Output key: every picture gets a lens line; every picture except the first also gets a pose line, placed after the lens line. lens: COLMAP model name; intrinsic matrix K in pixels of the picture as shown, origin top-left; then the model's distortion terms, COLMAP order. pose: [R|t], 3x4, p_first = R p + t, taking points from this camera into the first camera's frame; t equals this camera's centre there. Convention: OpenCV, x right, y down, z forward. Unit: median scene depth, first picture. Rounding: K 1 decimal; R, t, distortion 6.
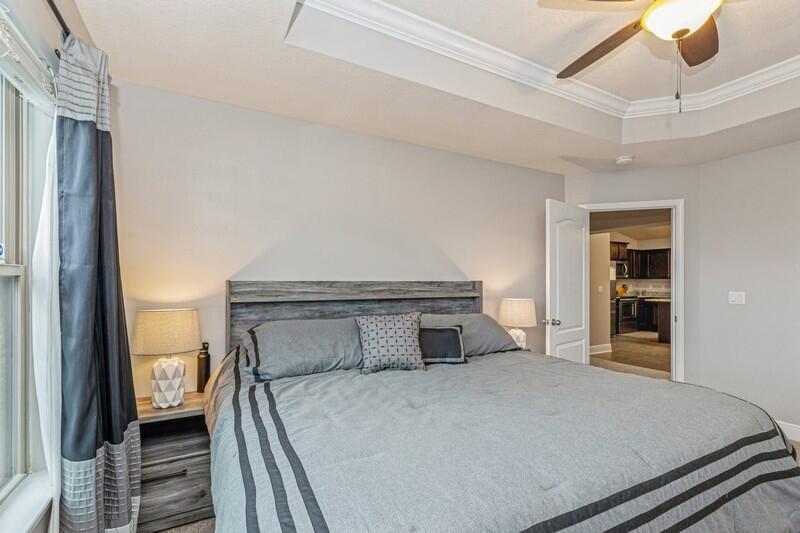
lens RADIAL K [[427.9, 0, 397.8], [0, 427.9, 270.3], [0, 0, 1]] dist [0.000175, -0.000112]
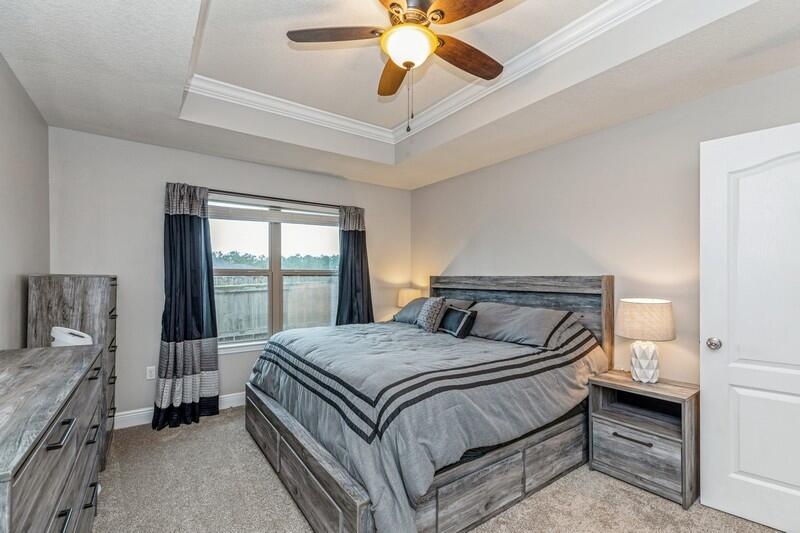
lens RADIAL K [[358.2, 0, 405.5], [0, 358.2, 273.5], [0, 0, 1]] dist [-0.000226, -0.000113]
pose [[0.071200, -0.008349, -0.997427, 0.880185], [0.022365, 0.999727, -0.006772, 0.016295], [0.997211, -0.021825, 0.071368, 0.560188]]
